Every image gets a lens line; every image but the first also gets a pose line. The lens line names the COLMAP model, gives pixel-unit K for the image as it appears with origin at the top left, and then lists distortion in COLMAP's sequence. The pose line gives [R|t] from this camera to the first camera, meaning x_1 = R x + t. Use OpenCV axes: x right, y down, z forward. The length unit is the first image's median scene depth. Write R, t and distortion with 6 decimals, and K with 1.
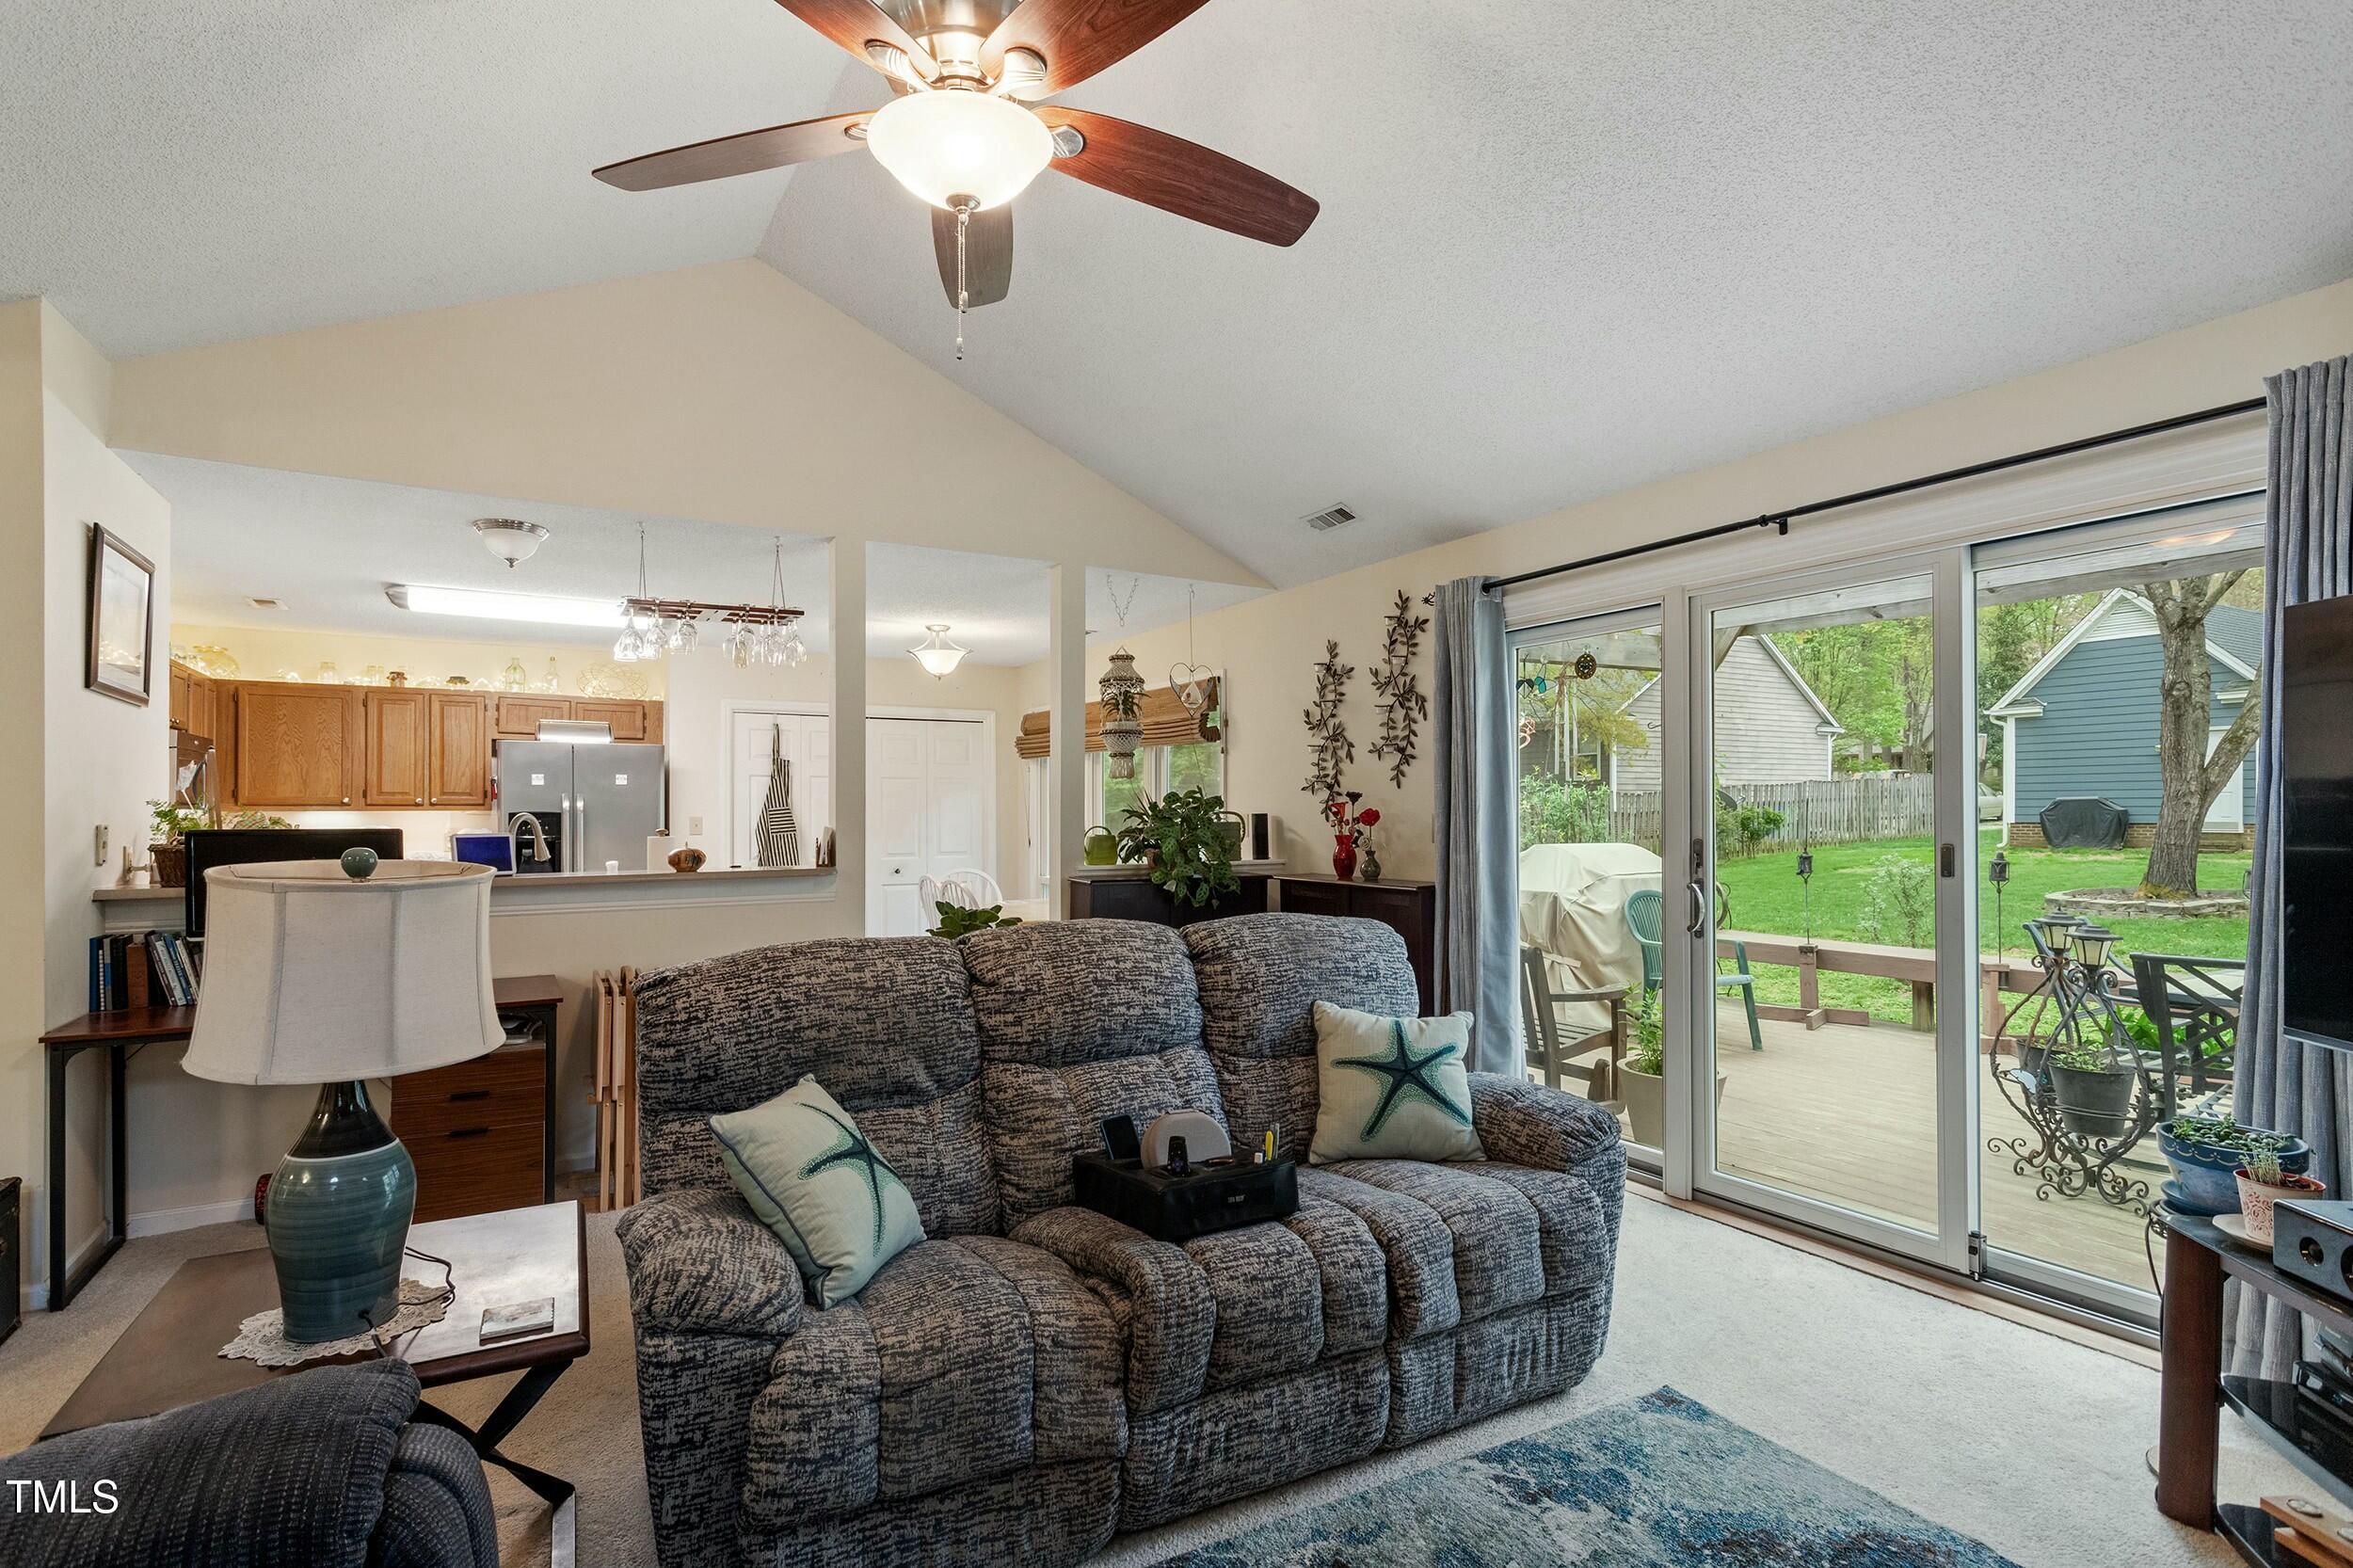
lens RADIAL K [[1122.5, 0, 1163.7], [0, 1122.5, 808.5], [0, 0, 1]] dist [0.003963, 0.000208]
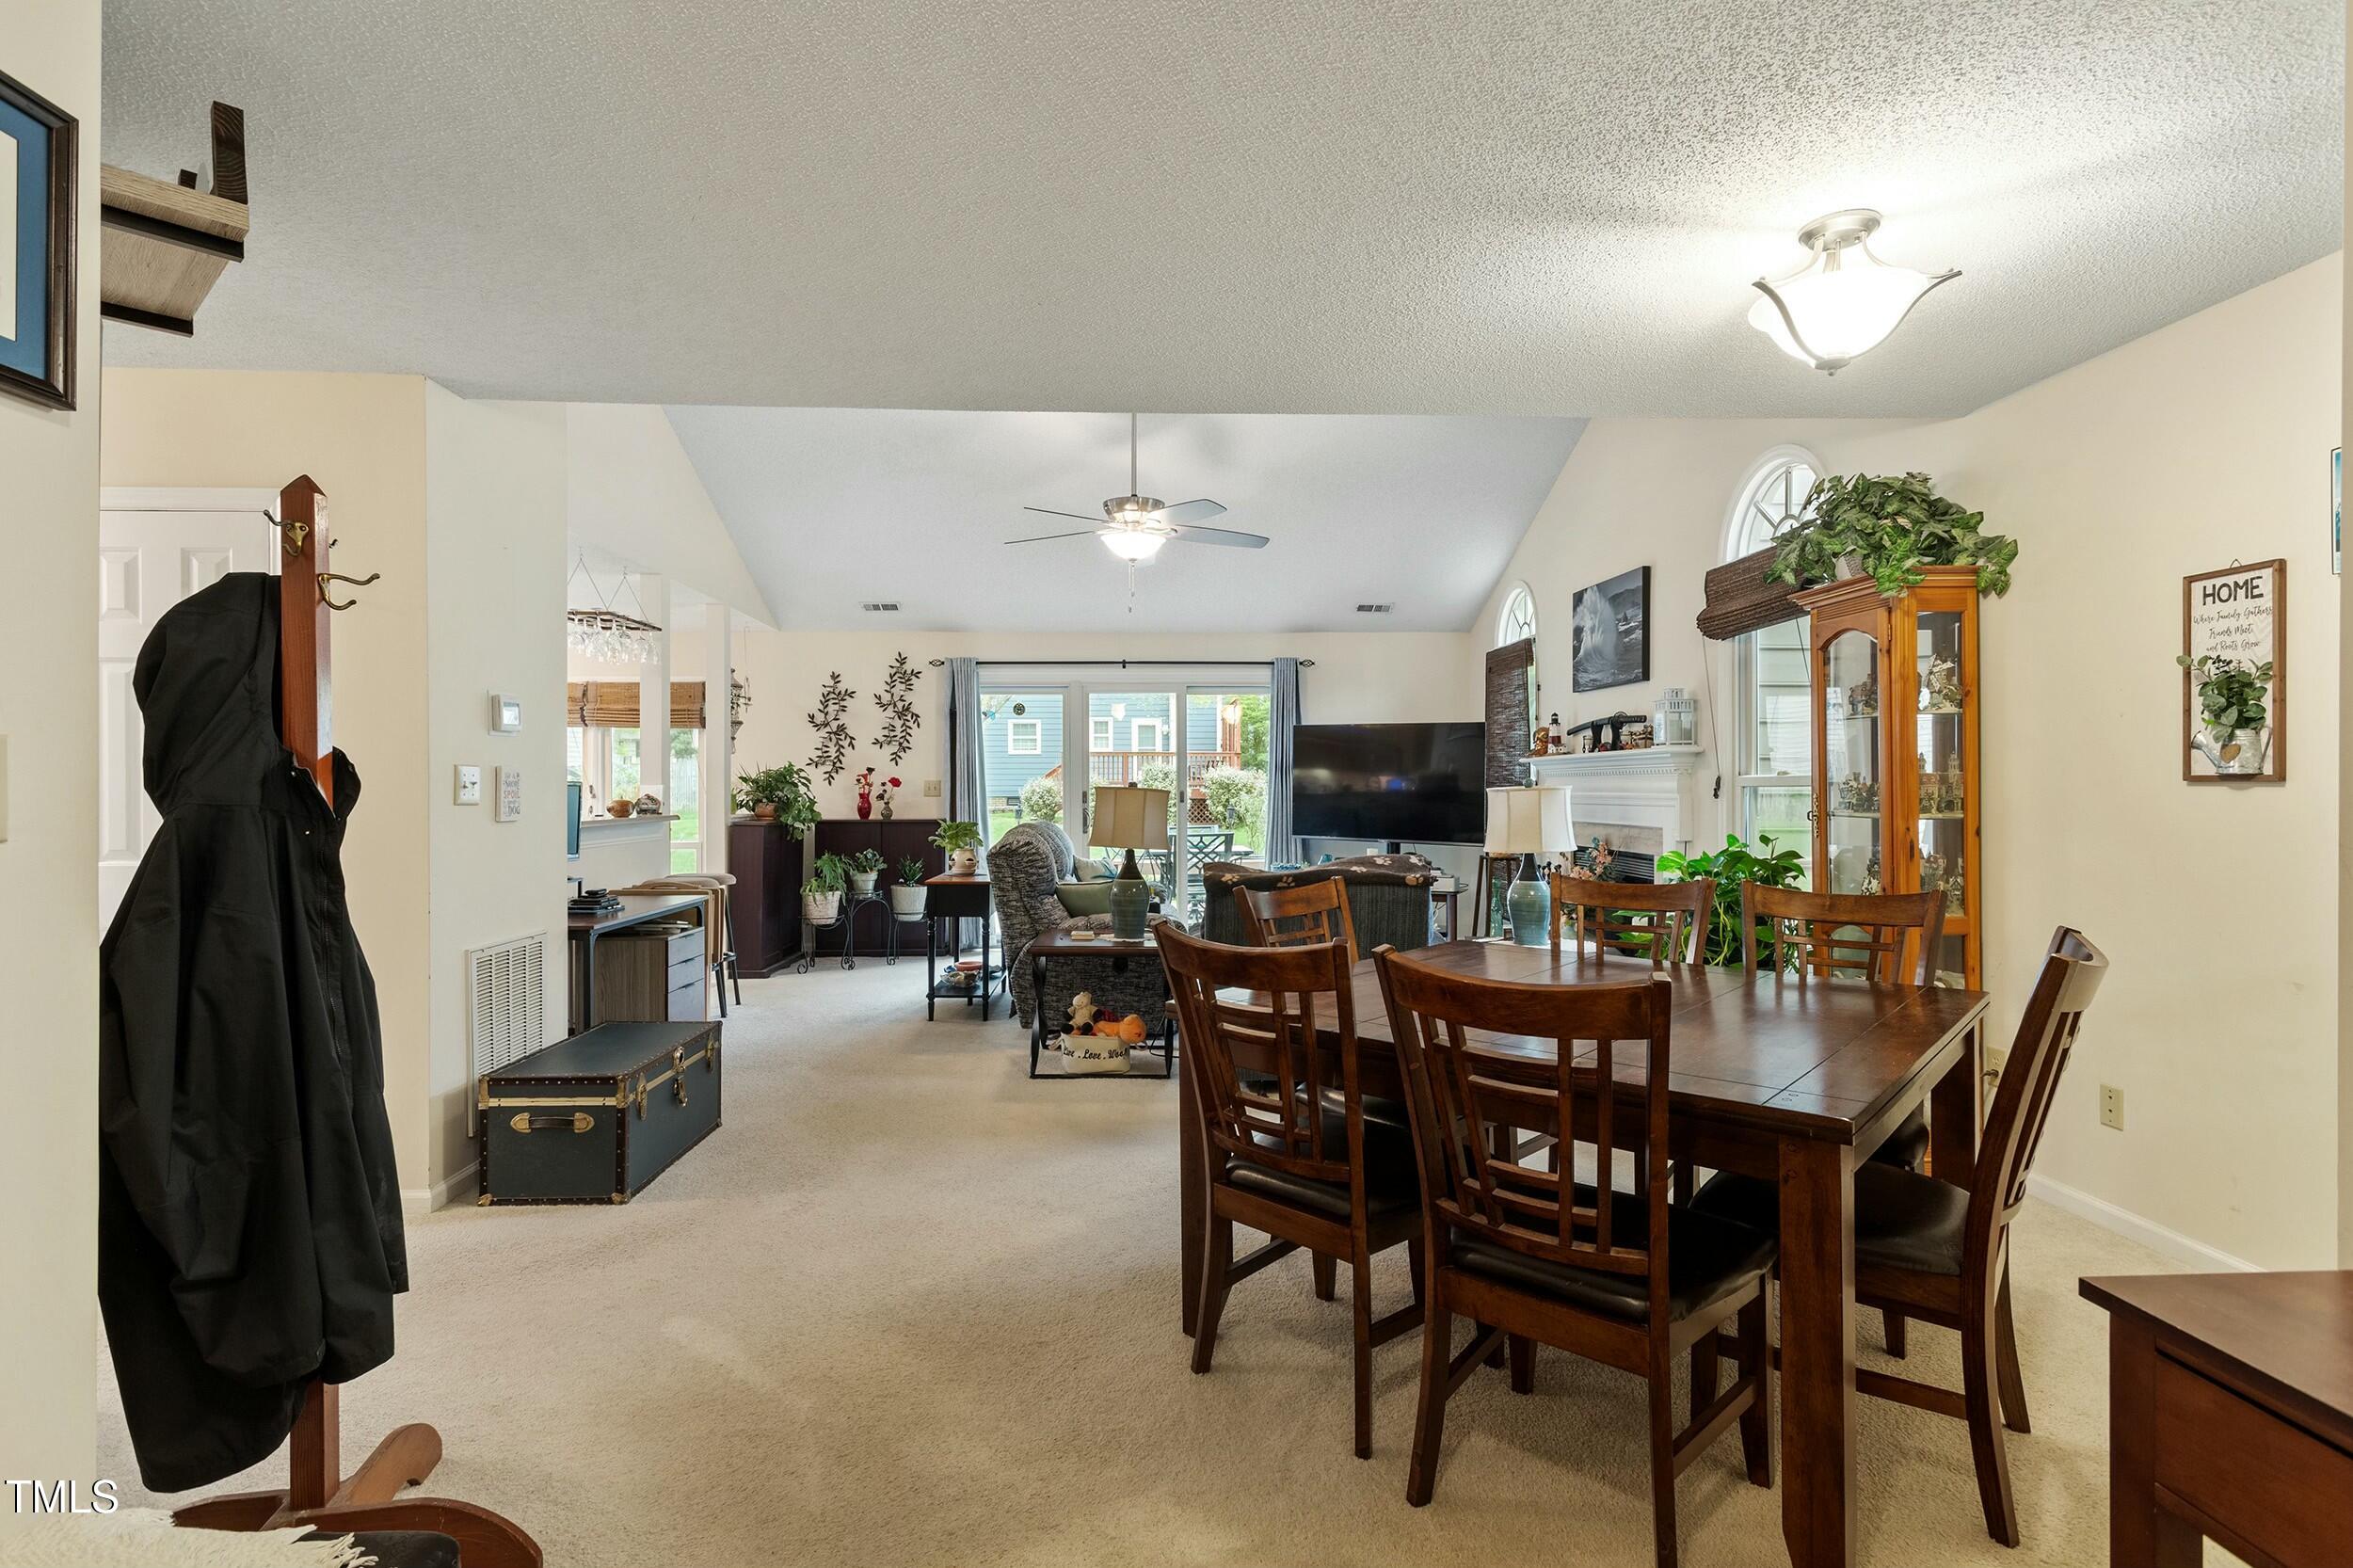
lens RADIAL K [[1122.5, 0, 1168.5], [0, 1122.5, 792.5], [0, 0, 1]] dist [0.003963, 0.000208]
pose [[0.468583, 0.002923, 0.883415, -0.859475], [-0.003015, 0.999994, -0.001709, 0.018845], [-0.883415, -0.001862, 0.468589, -0.138369]]
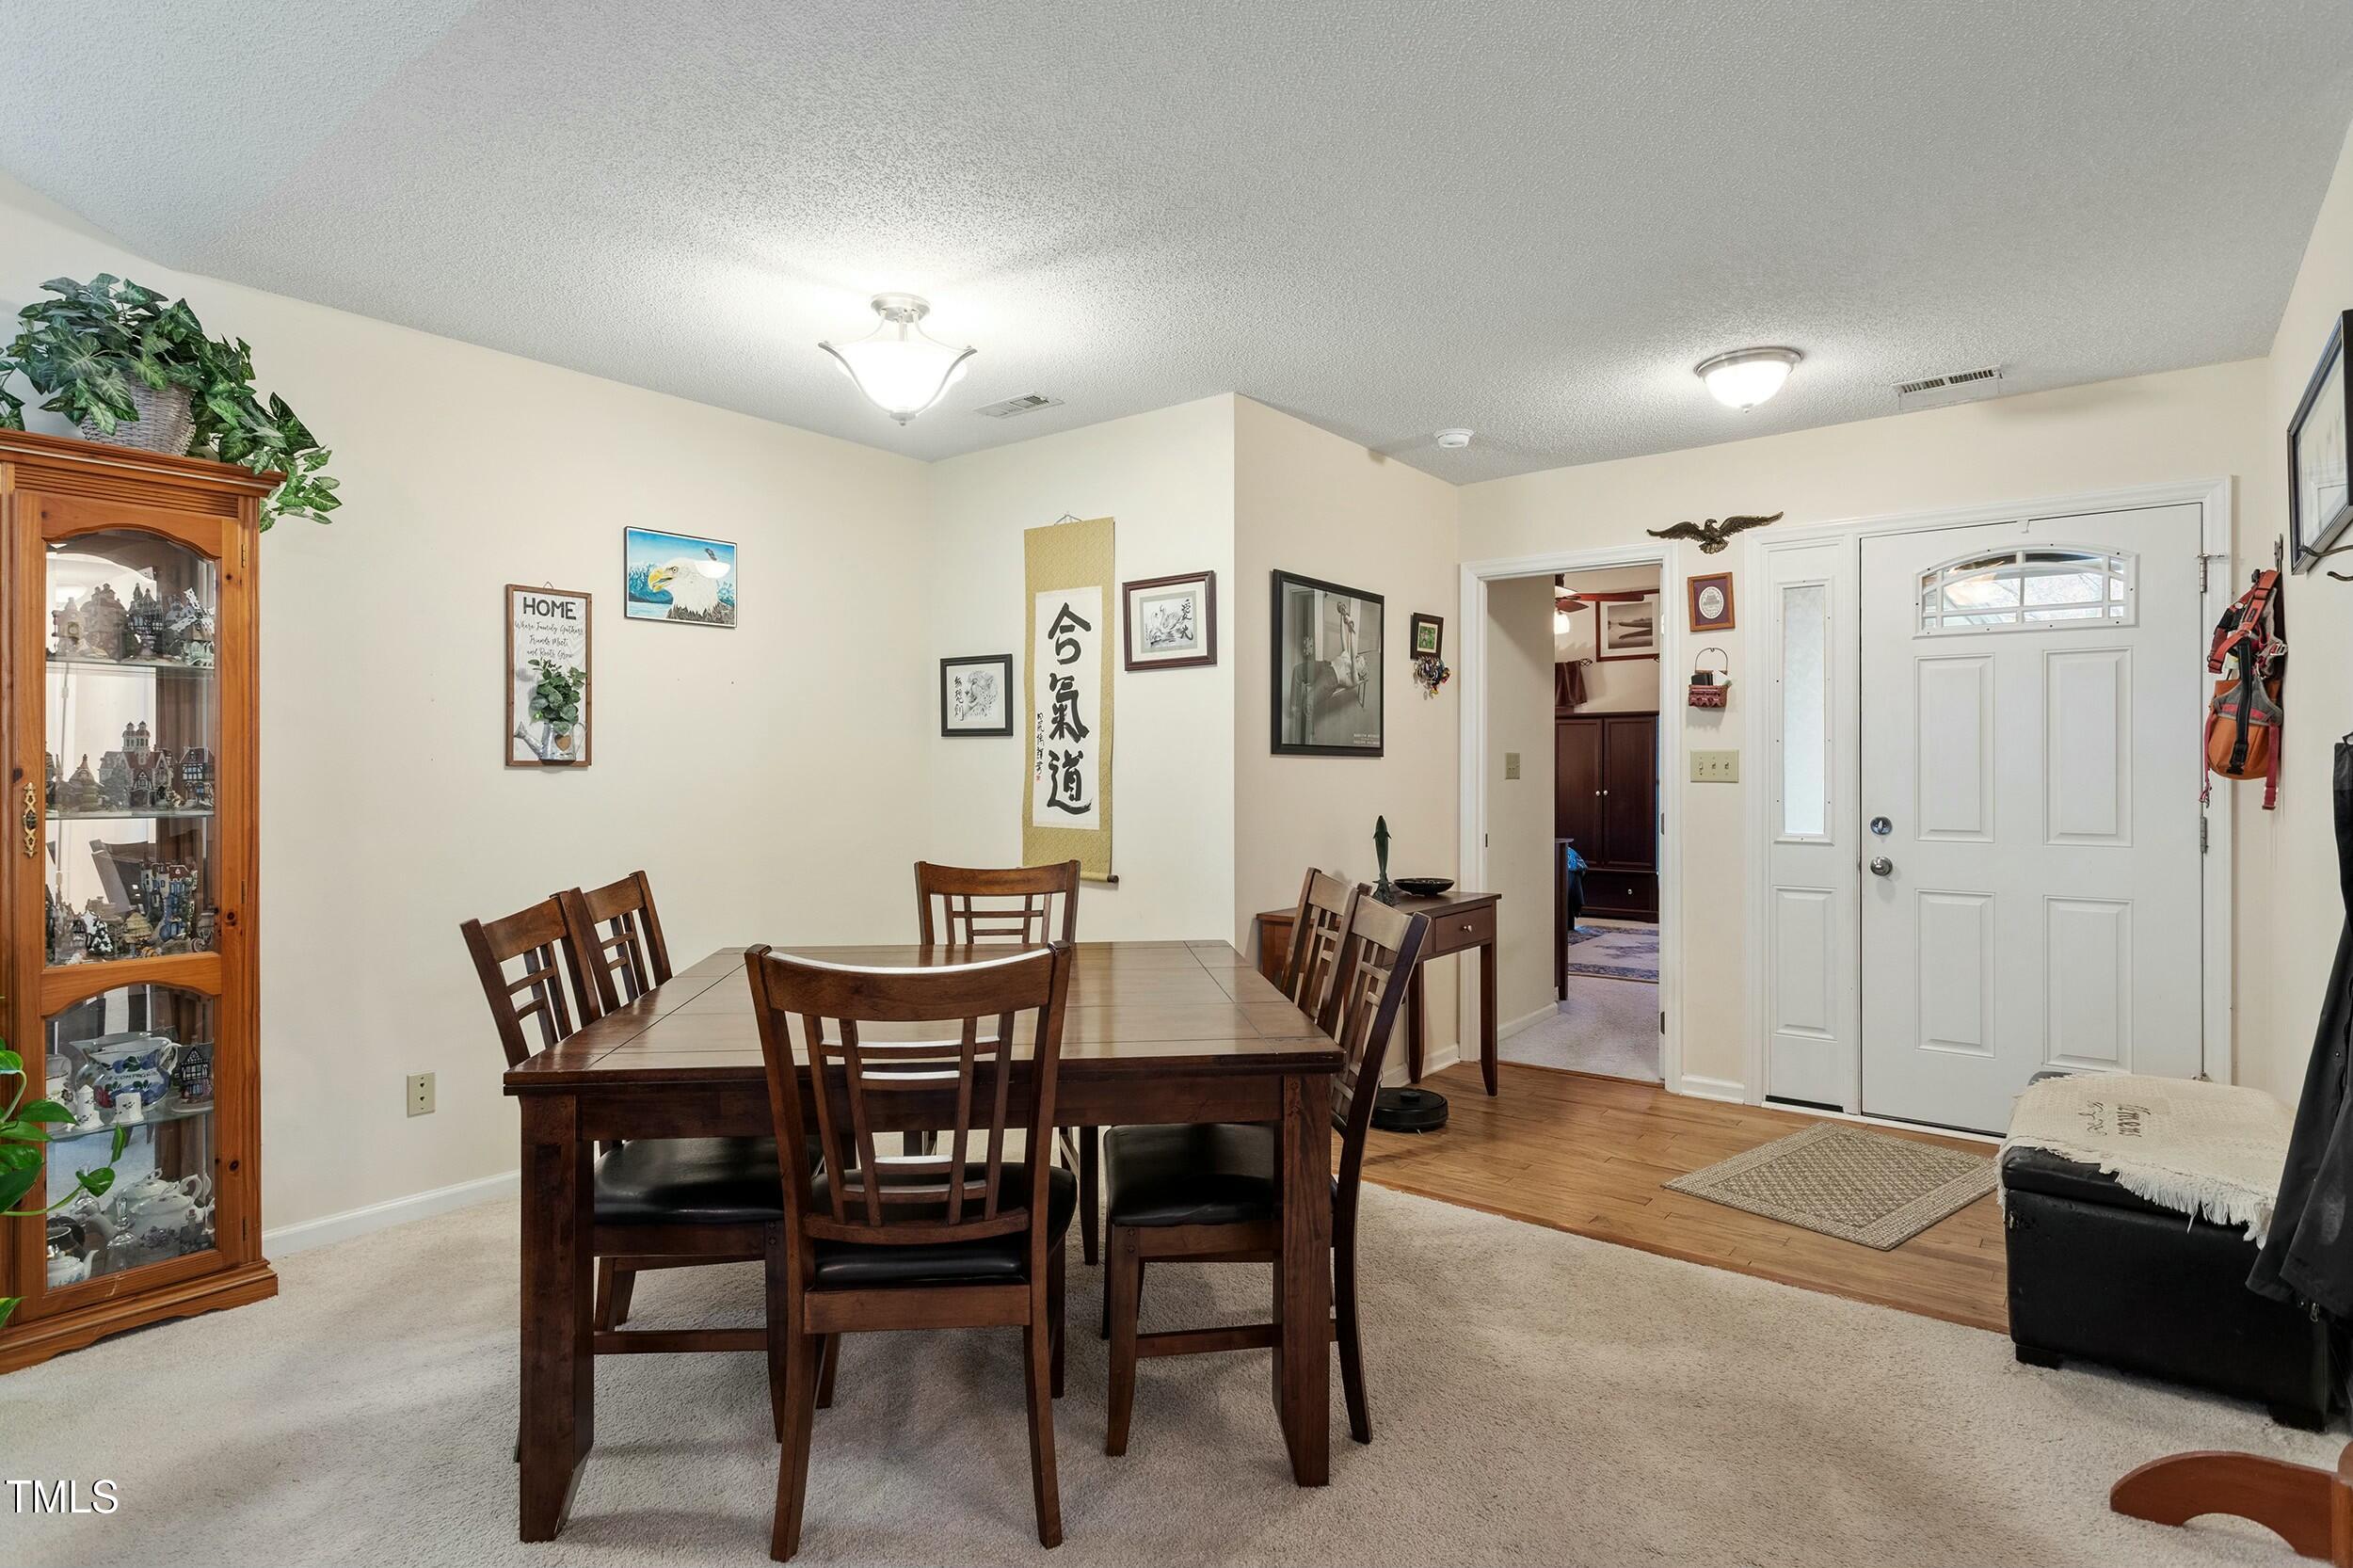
lens RADIAL K [[1240.2, 0, 1162.8], [0, 1240.2, 770.2], [0, 0, 1]] dist [-0.007035, 0.002674]
pose [[-0.931606, 0.011510, -0.363287, -0.341350], [0.012283, 0.999925, 0.000182, 0.017779], [0.363262, -0.004292, -0.931677, 0.338643]]
